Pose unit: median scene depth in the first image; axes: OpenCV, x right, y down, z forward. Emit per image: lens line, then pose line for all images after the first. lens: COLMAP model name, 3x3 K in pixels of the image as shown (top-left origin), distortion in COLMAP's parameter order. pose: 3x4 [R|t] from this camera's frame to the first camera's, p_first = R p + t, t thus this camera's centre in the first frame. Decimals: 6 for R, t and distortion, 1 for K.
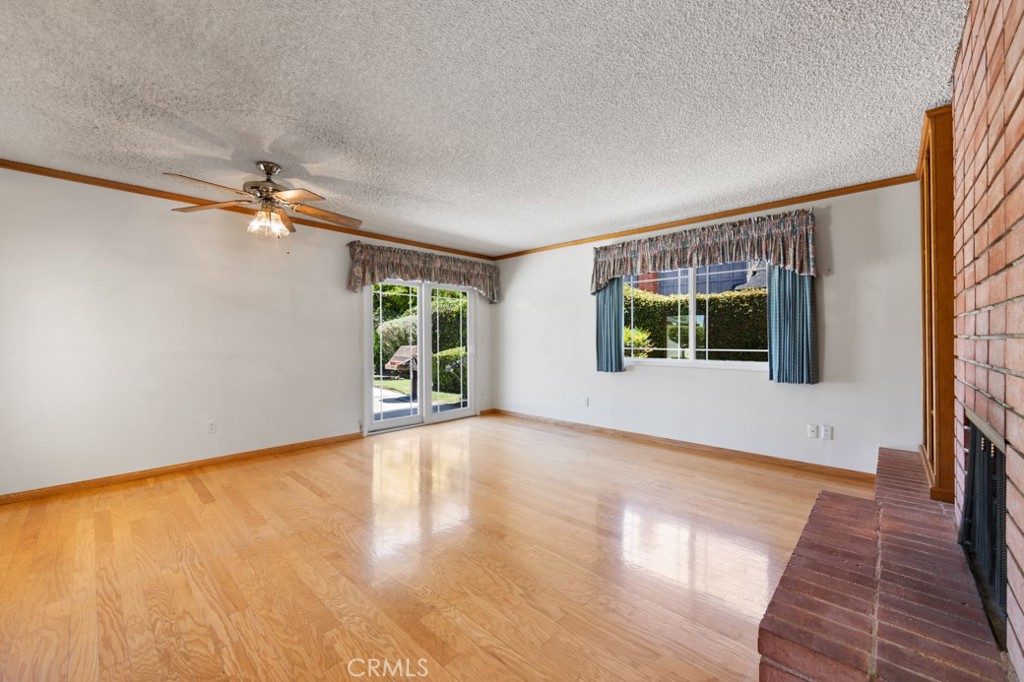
lens RADIAL K [[404.3, 0, 514.5], [0, 404.3, 338.4], [0, 0, 1]] dist [-0.001786, 0.000059]
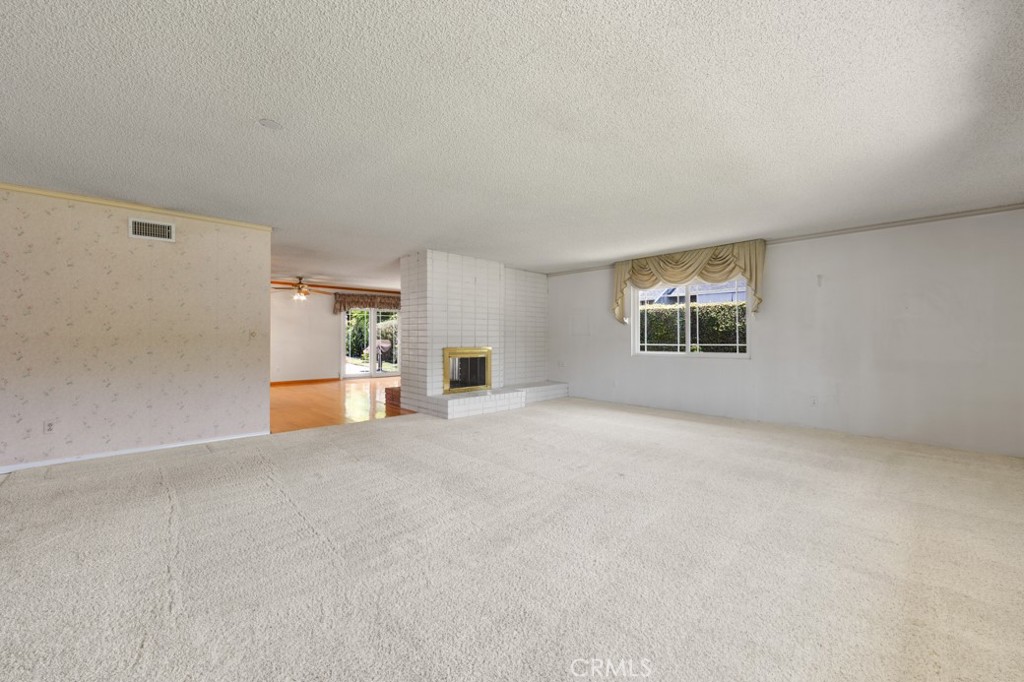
lens RADIAL K [[404.3, 0, 514.3], [0, 404.3, 333.2], [0, 0, 1]] dist [-0.001786, 0.000059]
pose [[0.998555, 0.001526, -0.053720, 0.824602], [-0.001843, 0.999981, -0.005857, -0.001770], [0.053710, 0.005948, 0.998539, -1.378005]]
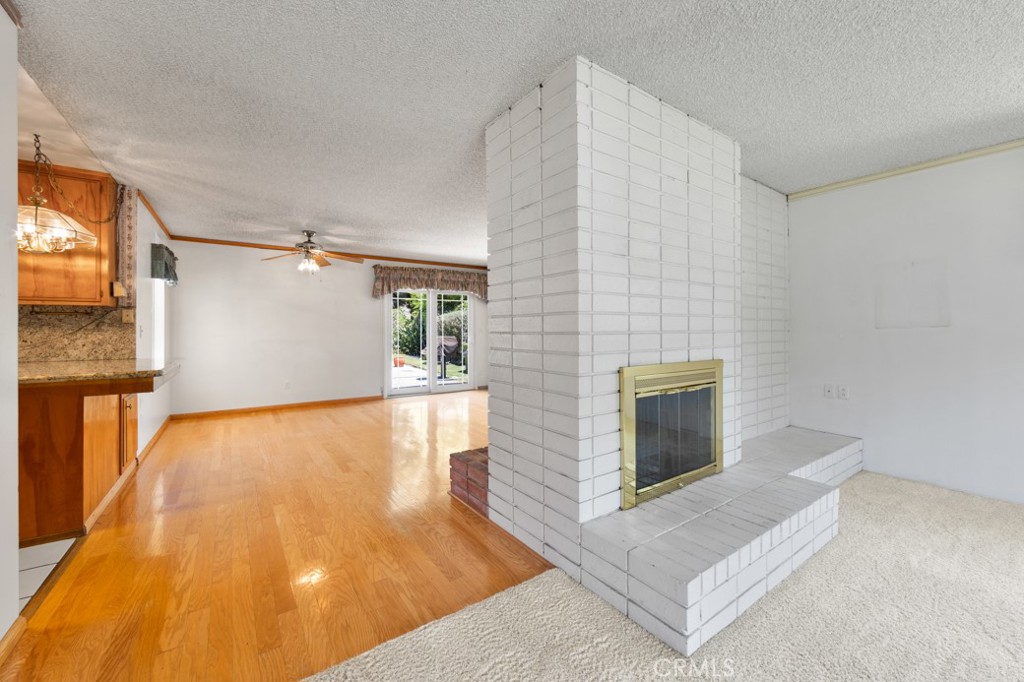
lens RADIAL K [[404.3, 0, 515.2], [0, 404.3, 325.5], [0, 0, 1]] dist [-0.001786, 0.000059]
pose [[0.979400, -0.006877, -0.201811, 0.449513], [0.004993, 0.999939, -0.009846, -0.002724], [0.201867, 0.008636, 0.979375, -0.385841]]
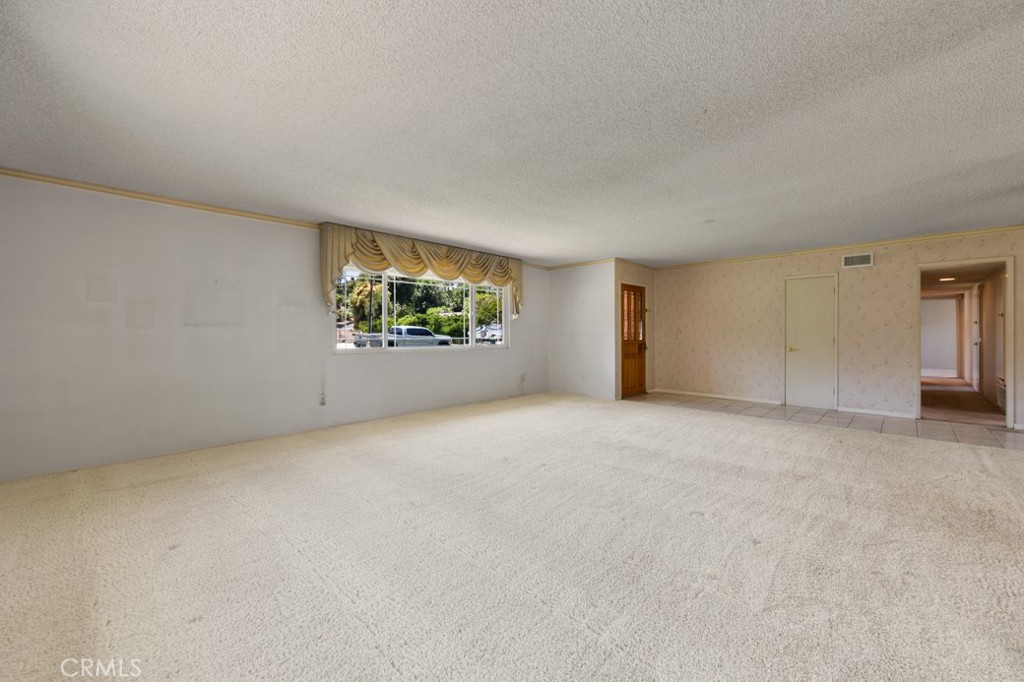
lens RADIAL K [[404.3, 0, 510.6], [0, 404.3, 334.1], [0, 0, 1]] dist [-0.001786, 0.000059]
pose [[-0.999366, 0.002888, 0.035497, 0.963685], [0.002980, 0.999992, 0.002557, -0.002346], [-0.035489, 0.002661, -0.999367, 0.356396]]
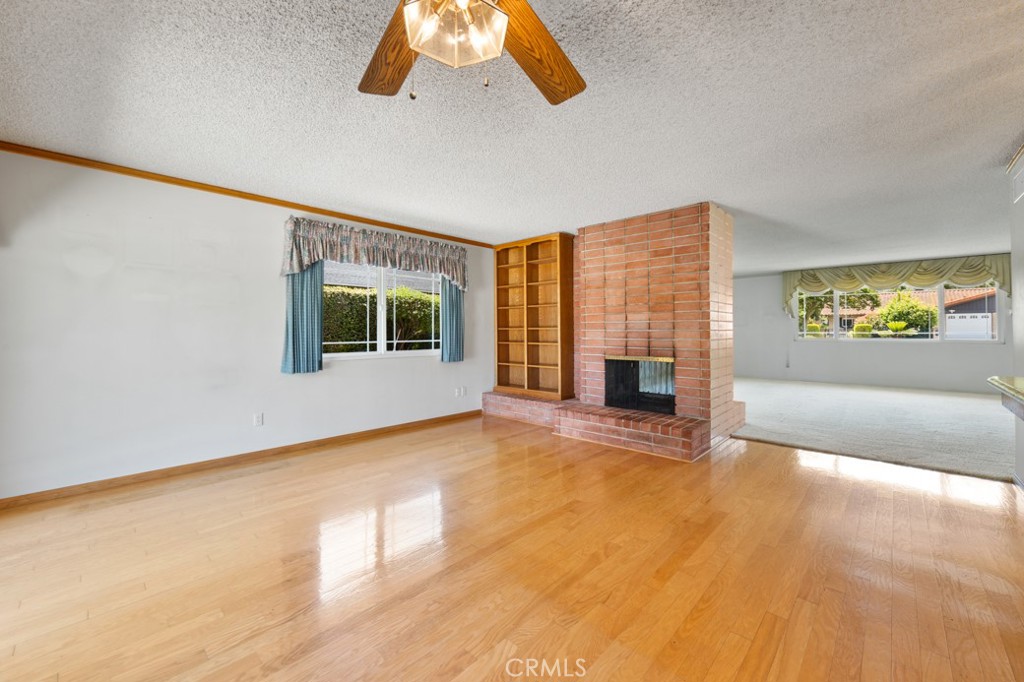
lens RADIAL K [[404.3, 0, 513.6], [0, 404.3, 326.3], [0, 0, 1]] dist [-0.001786, 0.000059]
pose [[0.004153, 0.014283, 0.999889, -0.707773], [0.004940, 0.999885, -0.014304, 0.002620], [-0.999979, 0.004998, 0.004082, 0.696114]]
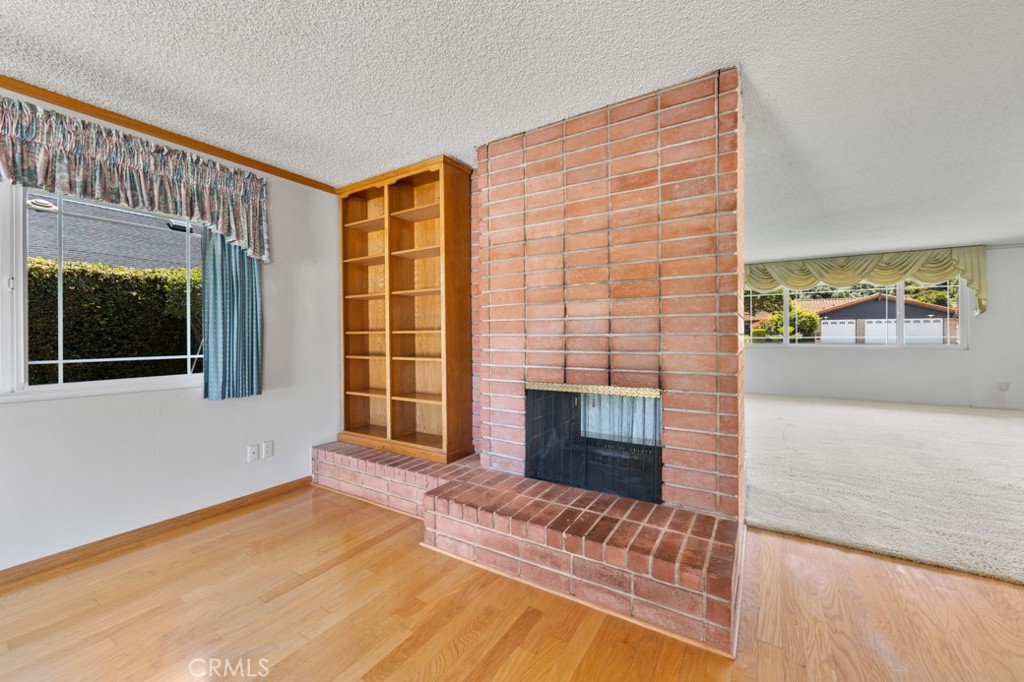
lens RADIAL K [[404.3, 0, 512.6], [0, 404.3, 335.9], [0, 0, 1]] dist [-0.001786, 0.000059]
pose [[-0.189655, 0.004079, 0.981842, -0.134424], [0.008103, 0.999964, -0.002589, 0.001659], [-0.981817, 0.007464, -0.189681, 0.571372]]
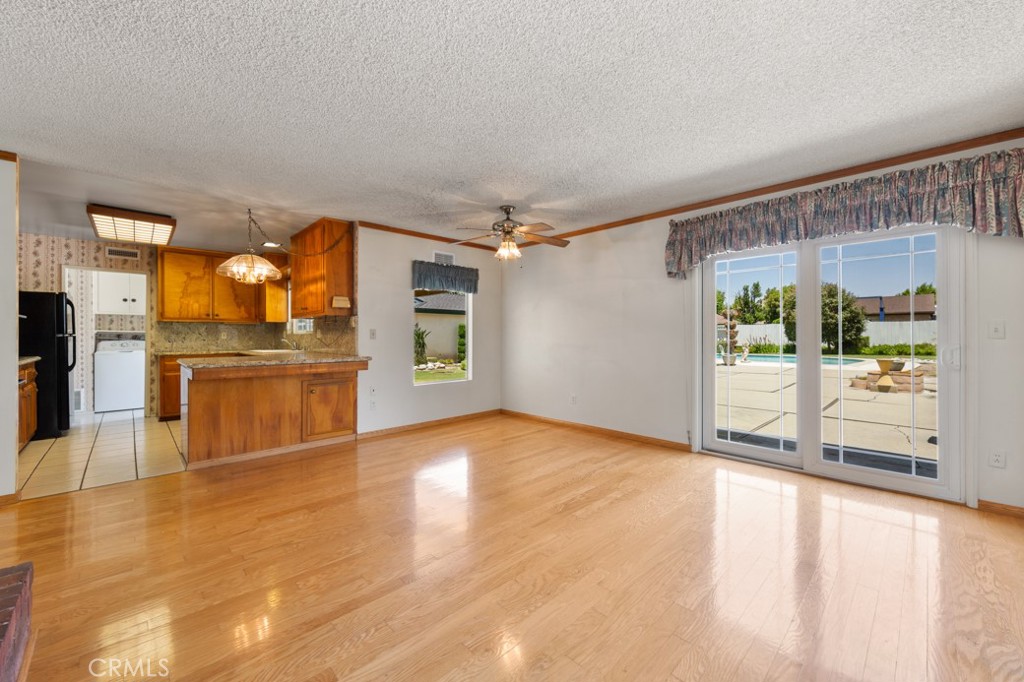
lens RADIAL K [[404.3, 0, 515.7], [0, 404.3, 332.2], [0, 0, 1]] dist [-0.001786, 0.000059]
pose [[-0.044730, -0.006980, -0.998975, 0.558304], [0.003252, 0.999969, -0.007133, 0.003349], [0.998994, -0.003568, -0.044706, 0.797638]]
